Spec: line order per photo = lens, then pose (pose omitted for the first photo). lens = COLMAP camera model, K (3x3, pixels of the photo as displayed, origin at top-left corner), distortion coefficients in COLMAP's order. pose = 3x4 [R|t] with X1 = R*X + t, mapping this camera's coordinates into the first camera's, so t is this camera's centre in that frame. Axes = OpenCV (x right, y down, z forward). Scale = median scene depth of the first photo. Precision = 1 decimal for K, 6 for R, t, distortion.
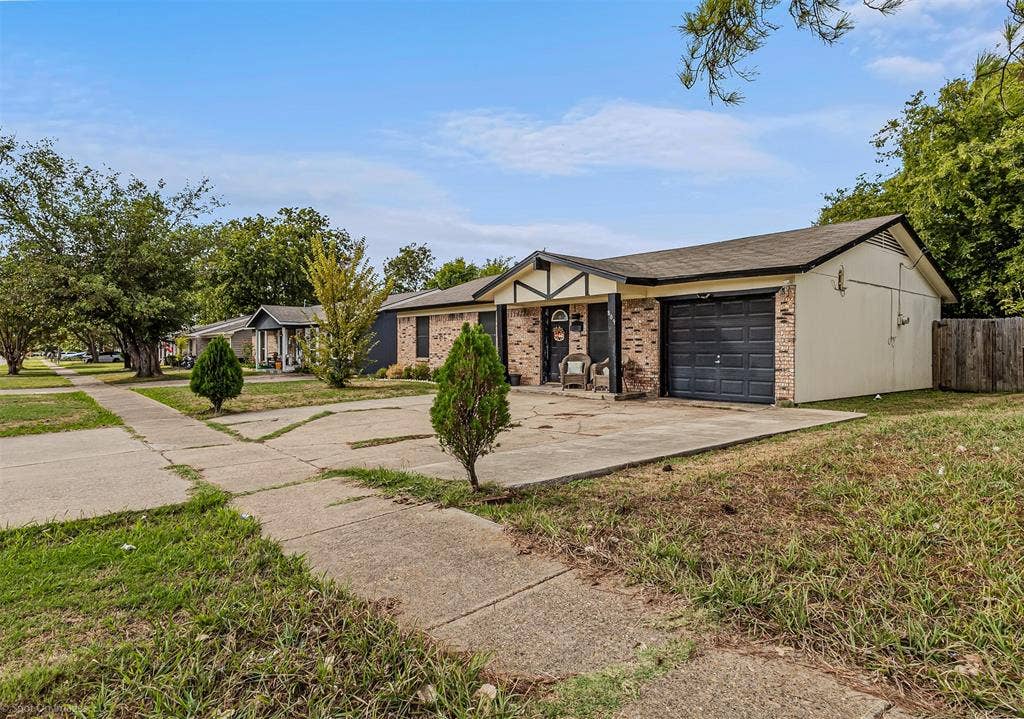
lens RADIAL K [[558.4, 0, 504.2], [0, 558.4, 350.8], [0, 0, 1]] dist [-0.000844, -0.000003]
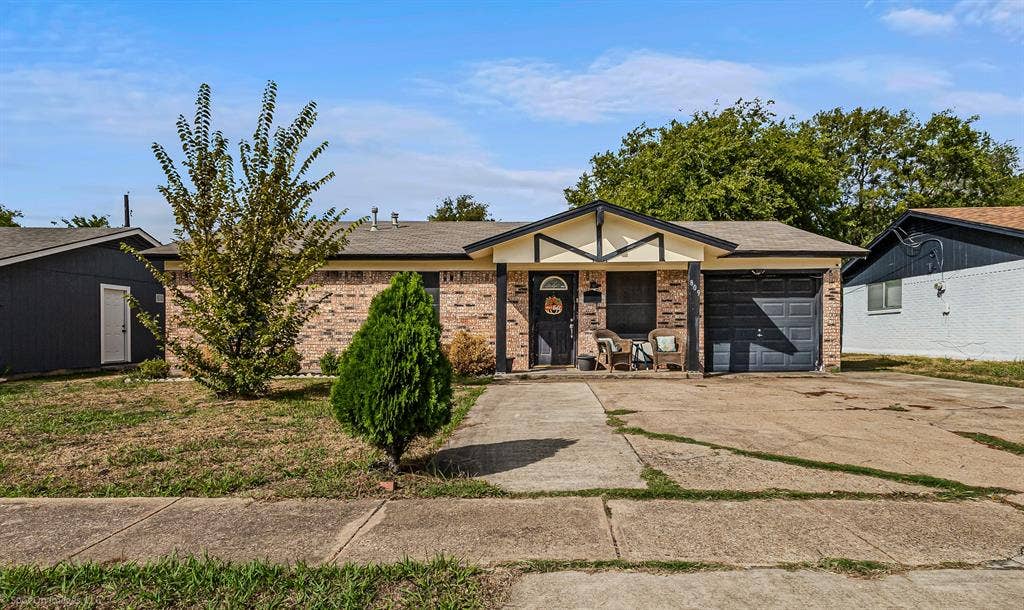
lens RADIAL K [[574.5, 0, 522.8], [0, 574.5, 333.5], [0, 0, 1]] dist [0.027378, 0.002693]
pose [[0.649985, -0.006802, 0.759917, -0.608458], [0.006641, 0.999973, 0.003270, 0.008298], [-0.759918, 0.002921, 0.650012, 0.514030]]
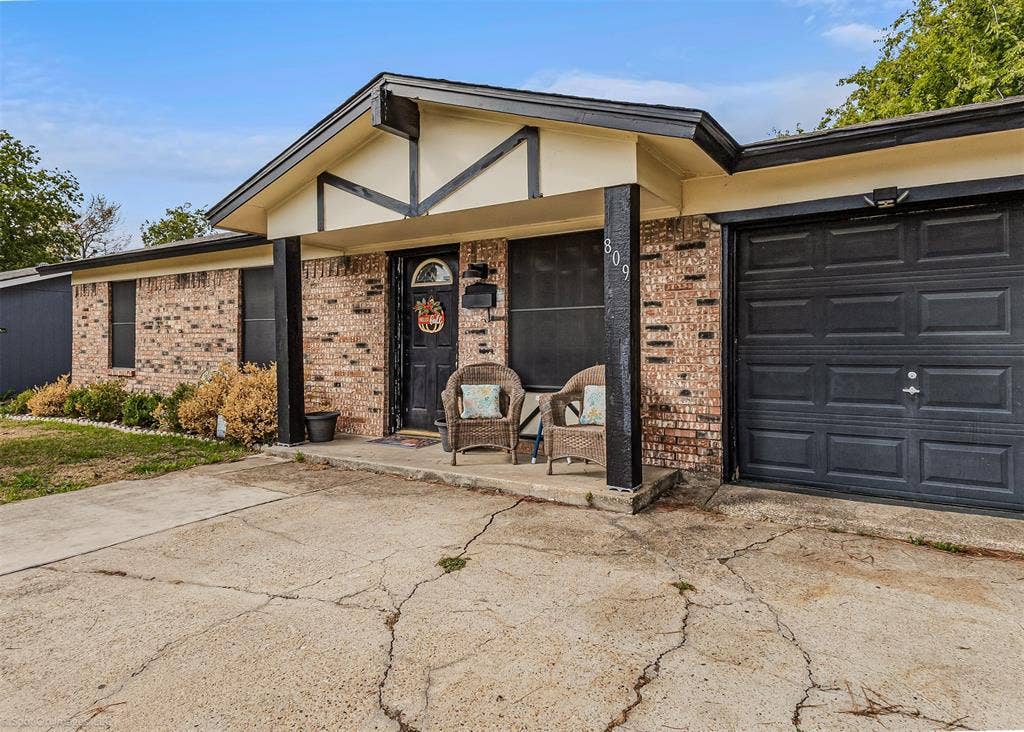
lens RADIAL K [[611.7, 0, 508.0], [0, 611.7, 340.4], [0, 0, 1]] dist [0.019103, -0.000207]
pose [[0.956379, 0.005153, 0.292082, 0.020349], [-0.000453, 0.999869, -0.016155, -0.004499], [-0.292127, 0.015318, 0.956257, 0.572525]]
